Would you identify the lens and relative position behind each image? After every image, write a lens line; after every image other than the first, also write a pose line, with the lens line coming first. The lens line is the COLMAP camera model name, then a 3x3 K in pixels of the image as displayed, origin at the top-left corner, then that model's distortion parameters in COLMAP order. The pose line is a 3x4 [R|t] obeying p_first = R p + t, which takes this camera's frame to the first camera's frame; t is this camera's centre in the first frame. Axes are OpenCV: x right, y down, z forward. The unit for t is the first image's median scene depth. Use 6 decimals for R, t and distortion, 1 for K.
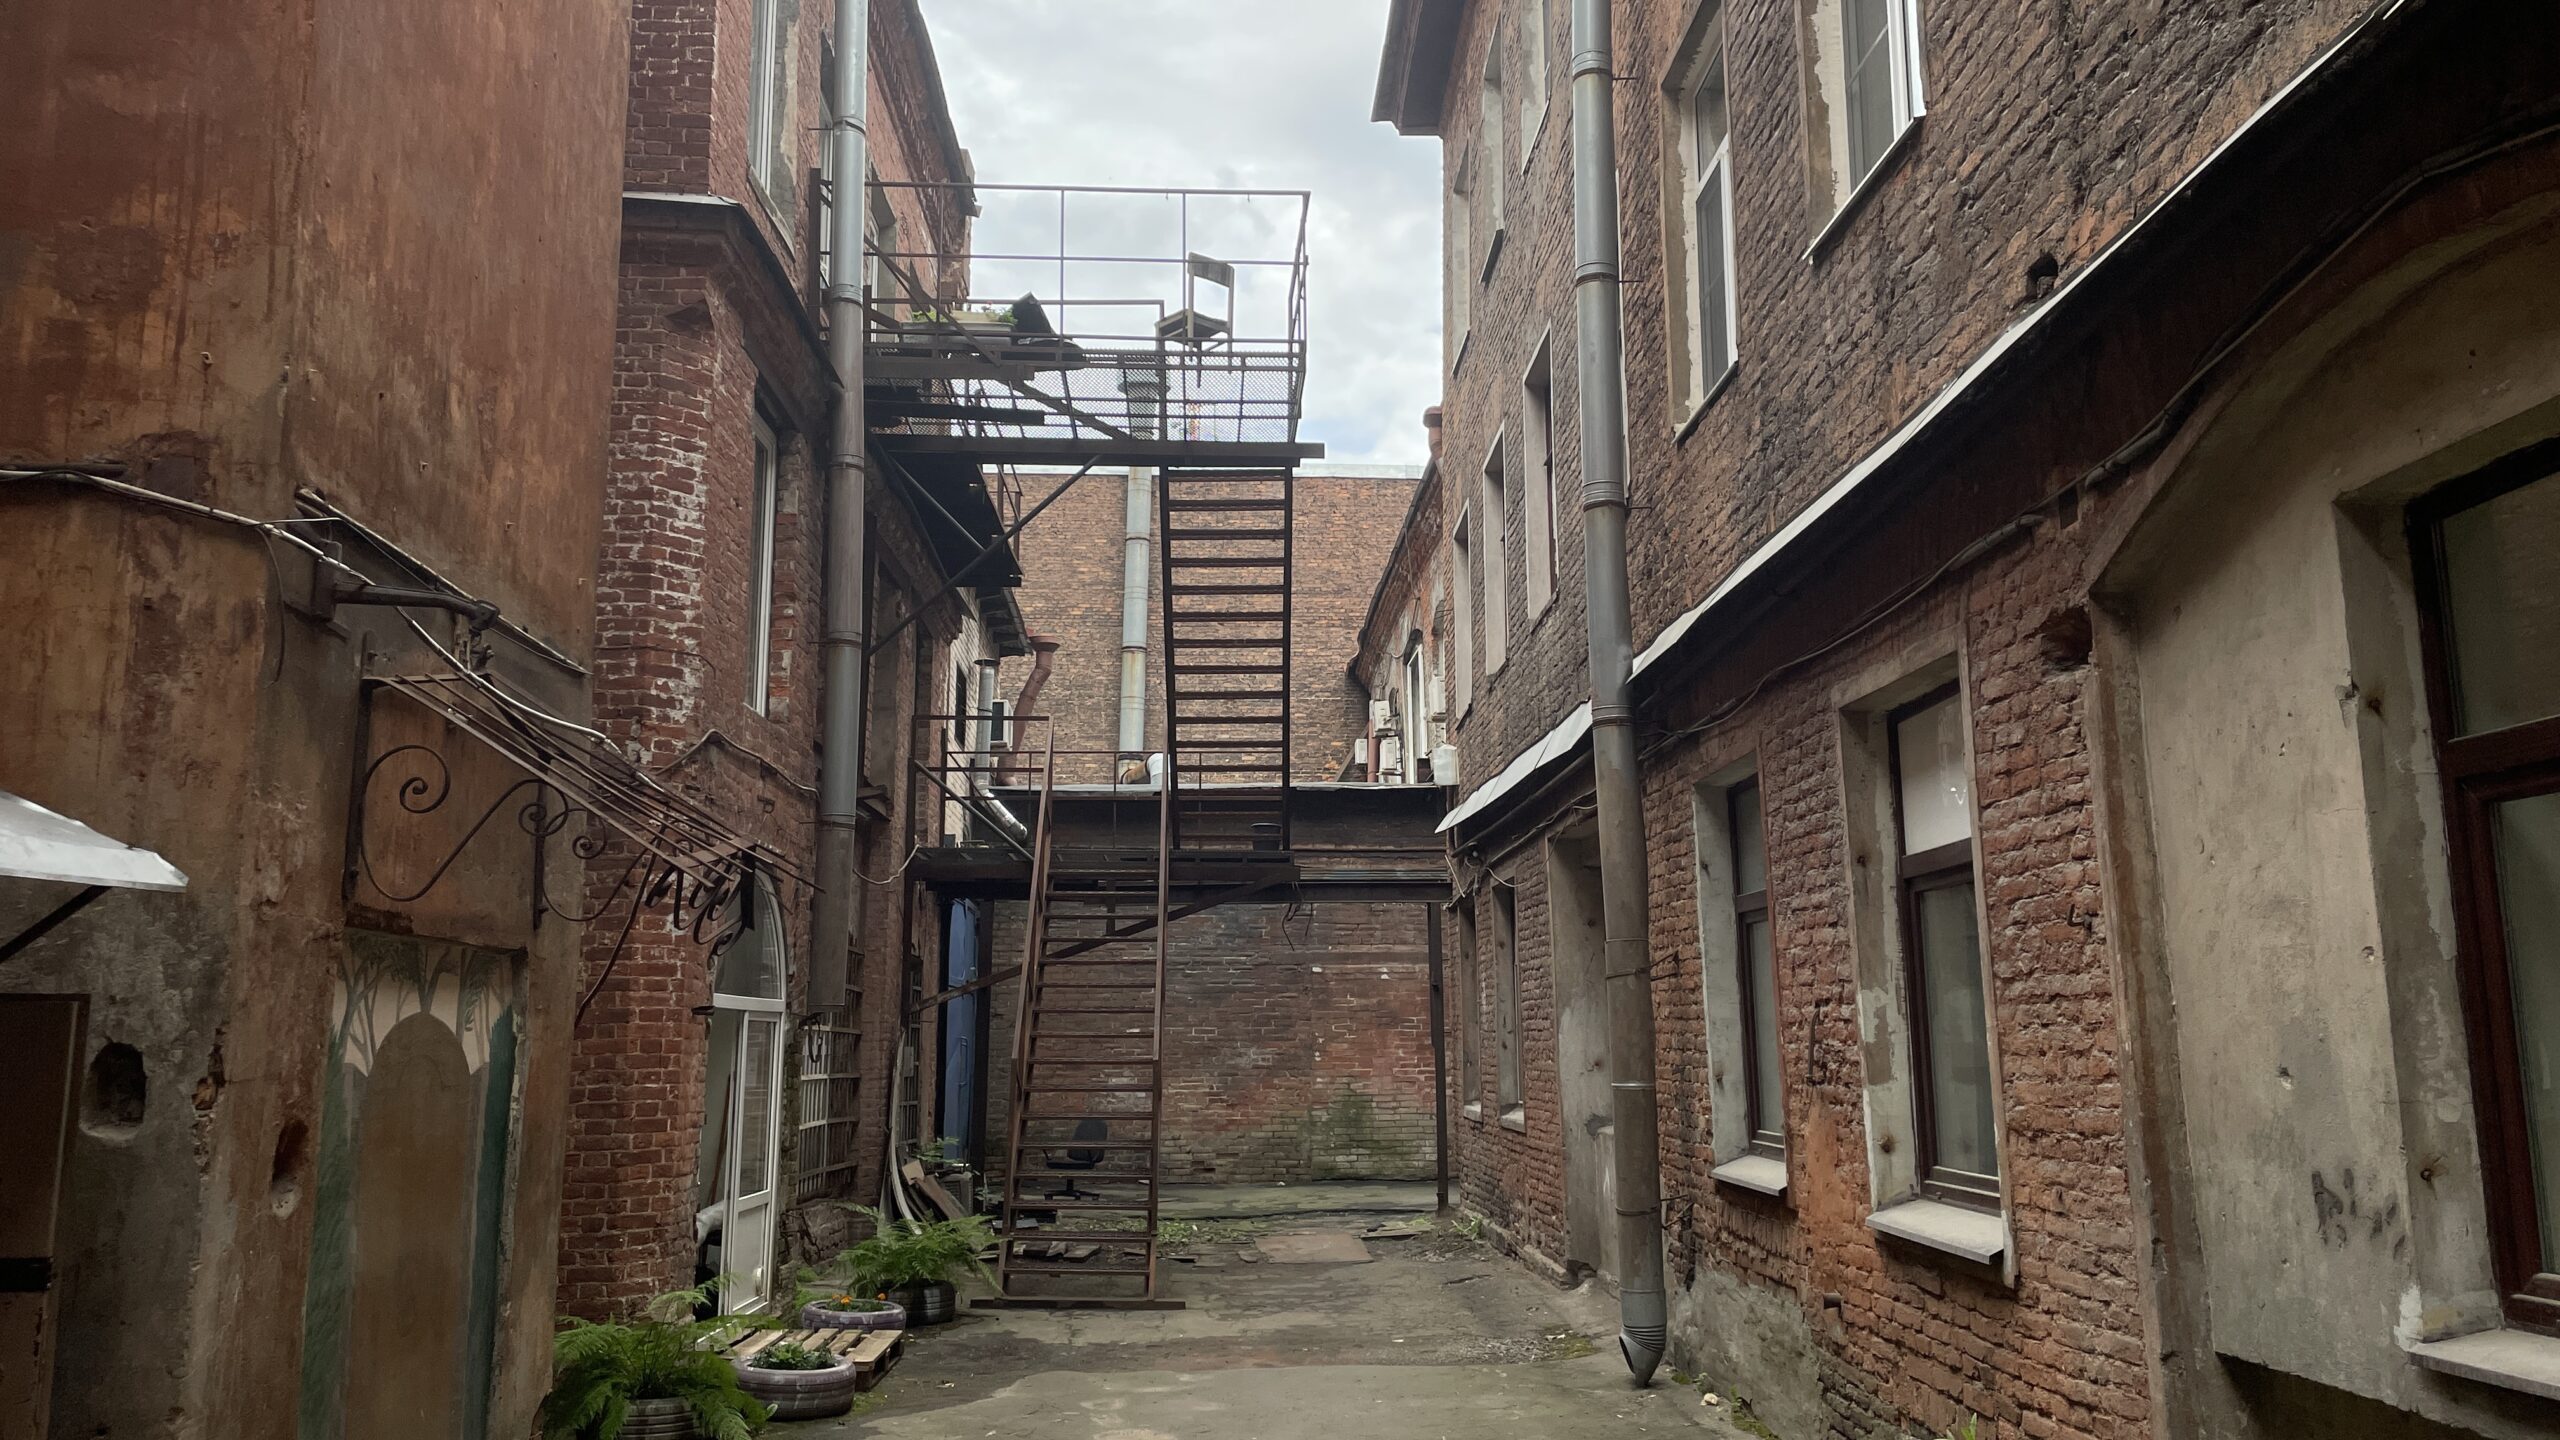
lens RADIAL K [[1912.2, 0, 1279.0], [0, 1912.2, 718.6], [0, 0, 1]] dist [0.073932, -0.092835]
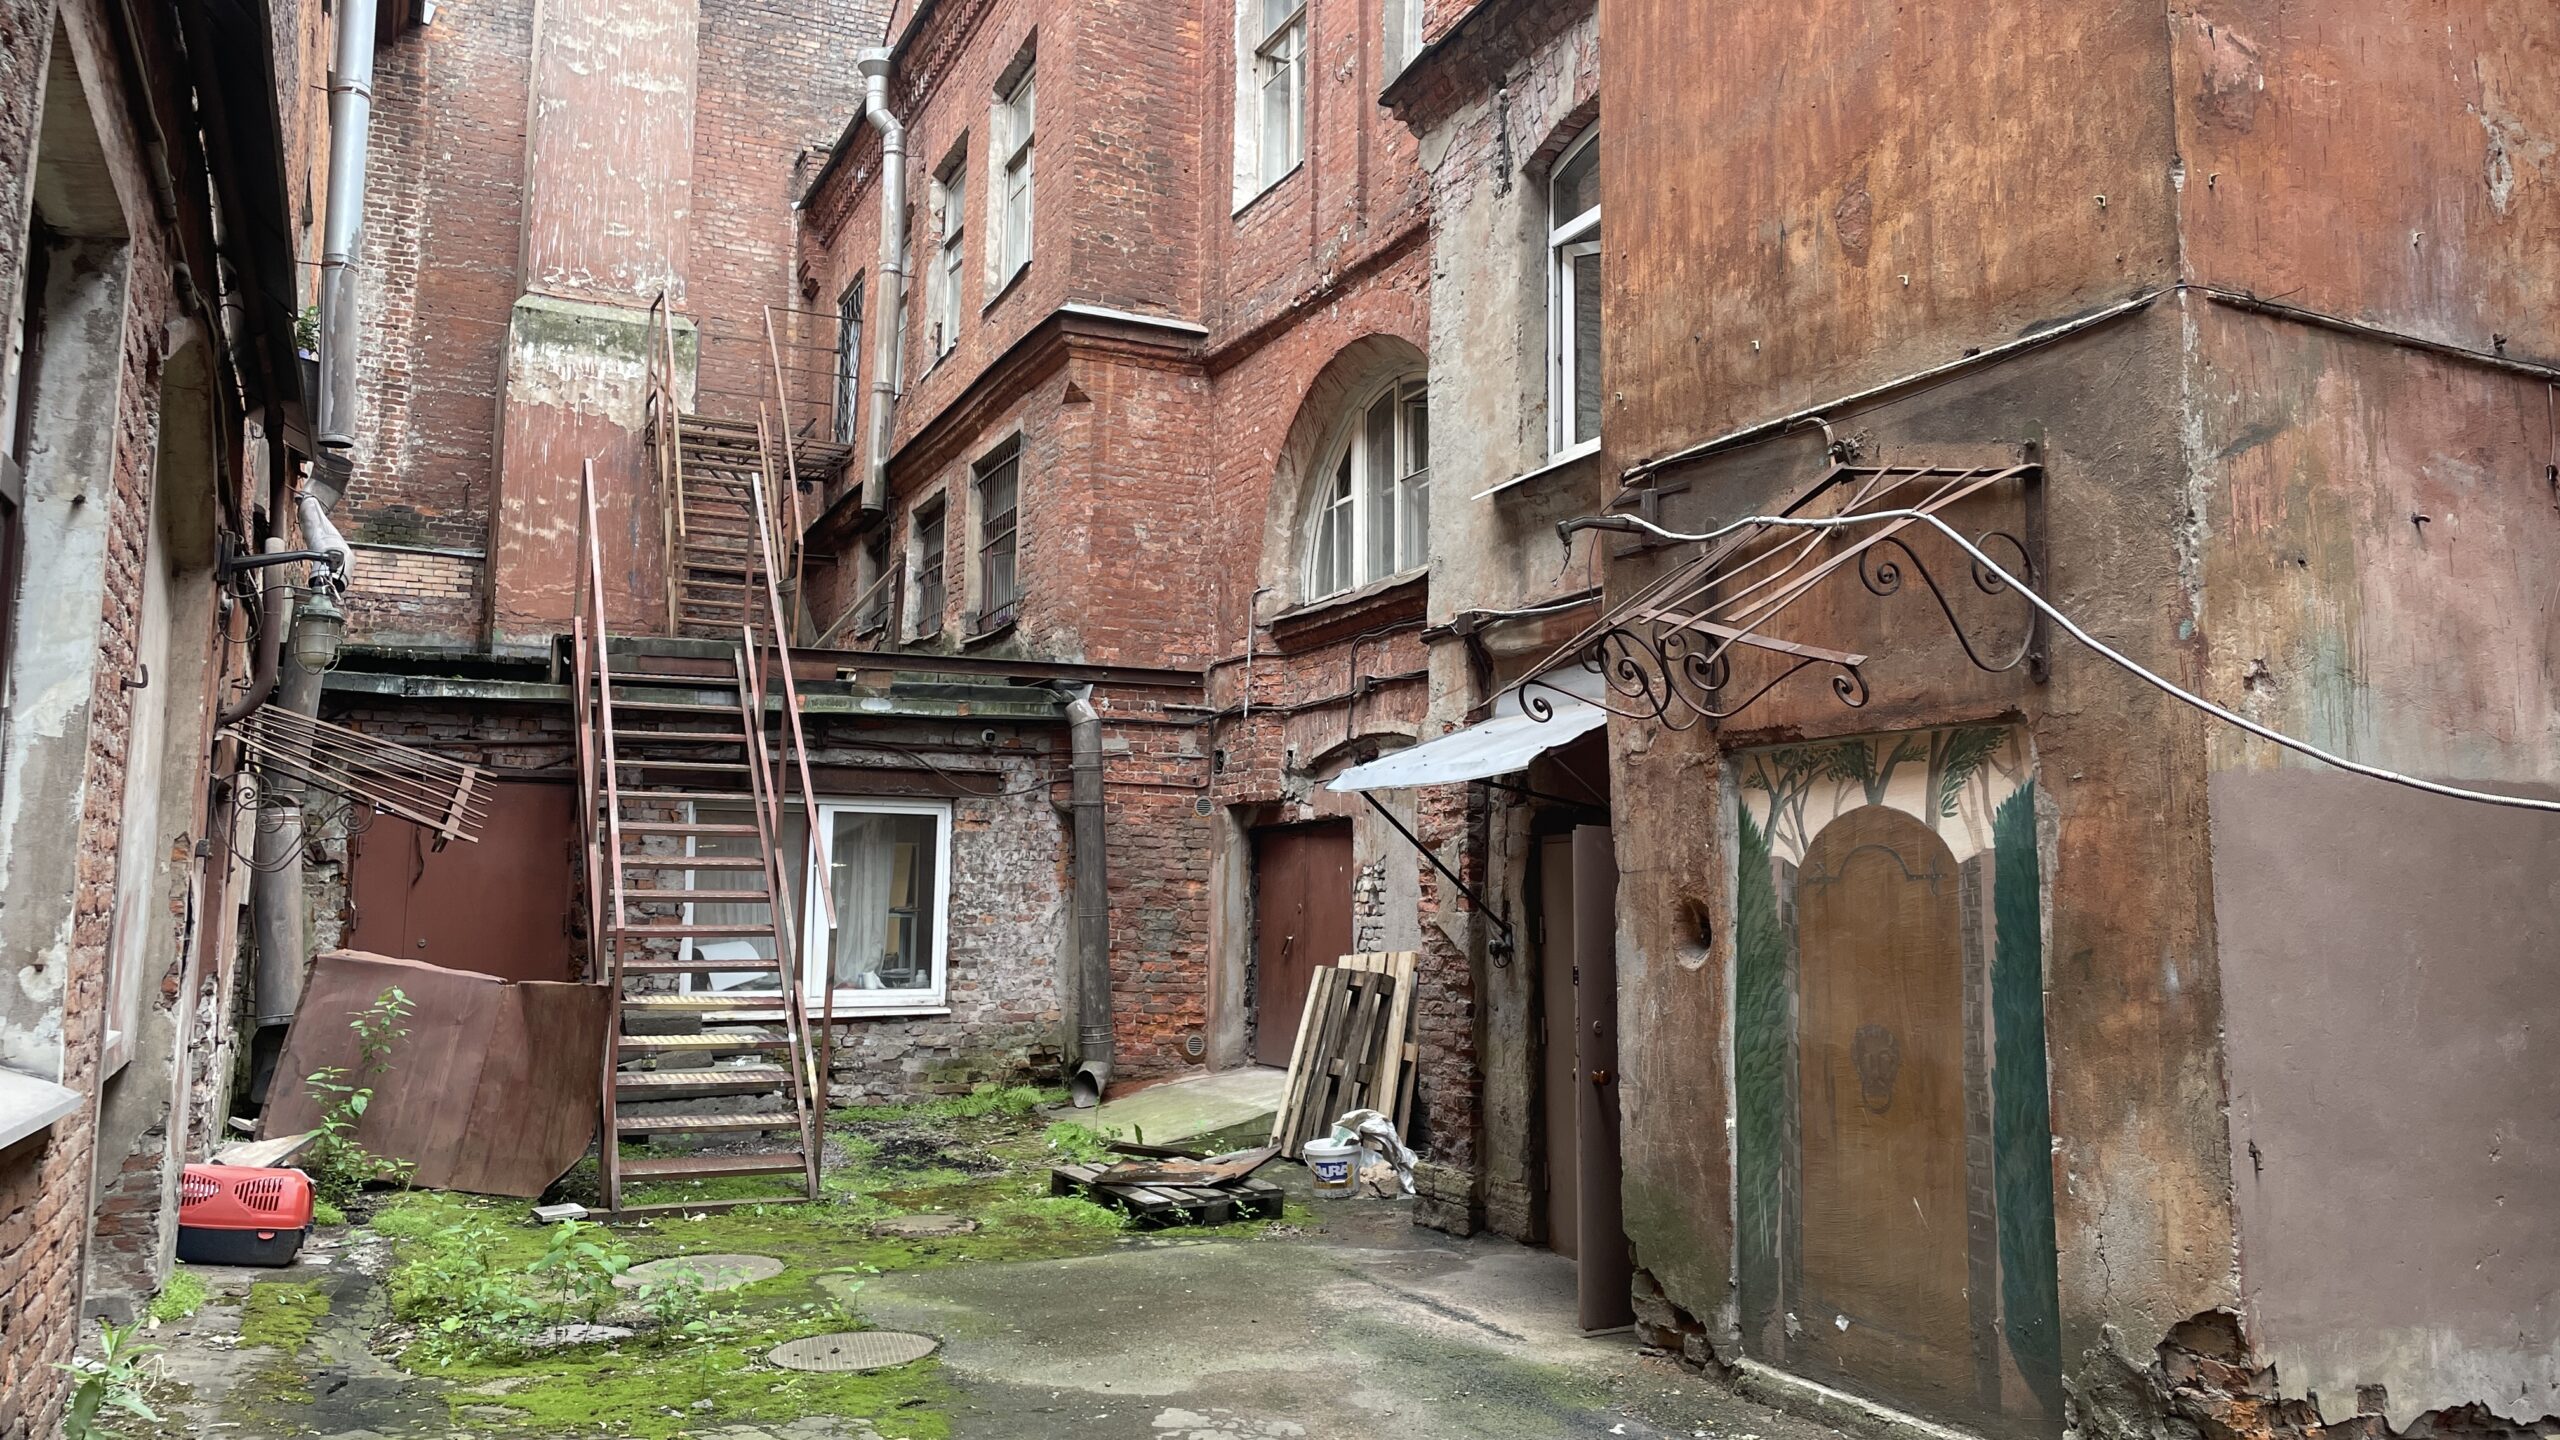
lens RADIAL K [[1912.2, 0, 1299.3], [0, 1912.2, 684.2], [0, 0, 1]] dist [0.073932, -0.092835]
pose [[-0.908344, -0.054405, -0.414671, 0.250723], [0.068332, 0.958873, -0.275488, 0.334836], [0.412604, -0.278573, -0.867269, 1.694291]]
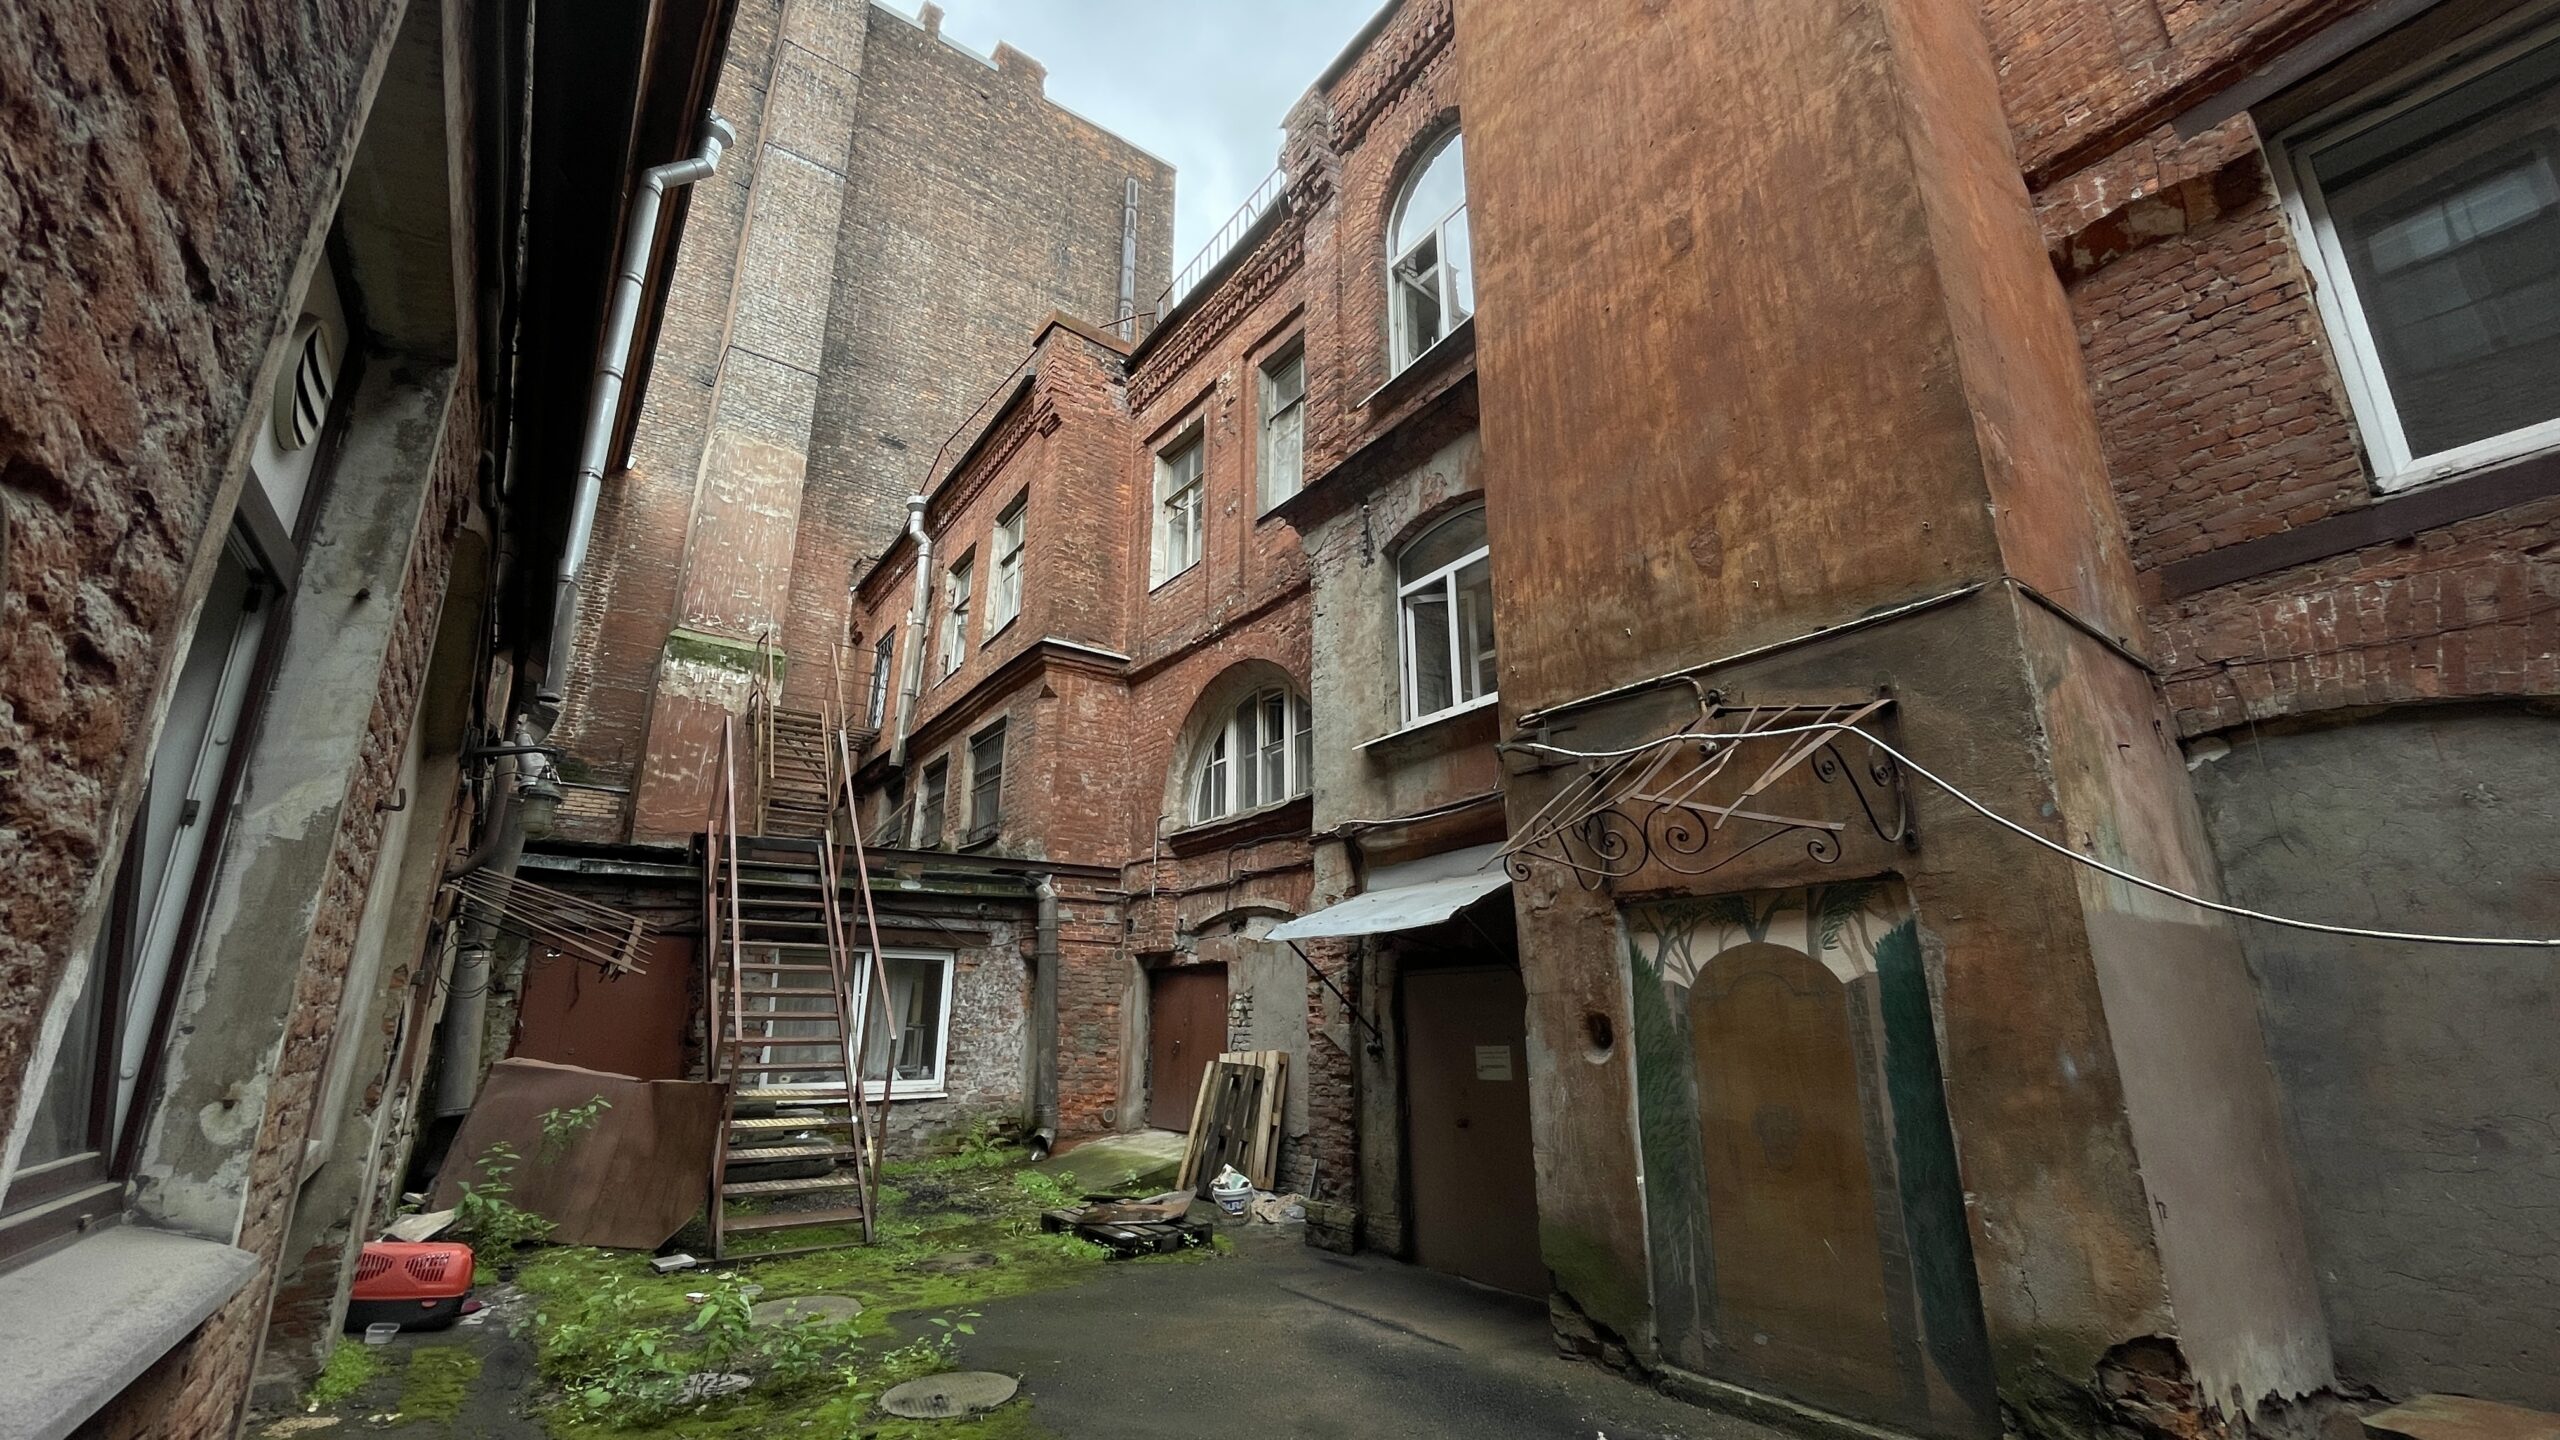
lens RADIAL K [[1038.6, 0, 1280.2], [0, 1038.6, 722.1], [0, 0, 1]] dist [-0.007375, 0.000734]
pose [[-0.818835, -0.156441, -0.552300, 0.292489], [0.105238, 0.904927, -0.412349, 0.272421], [0.564299, -0.395769, -0.724523, 1.359684]]
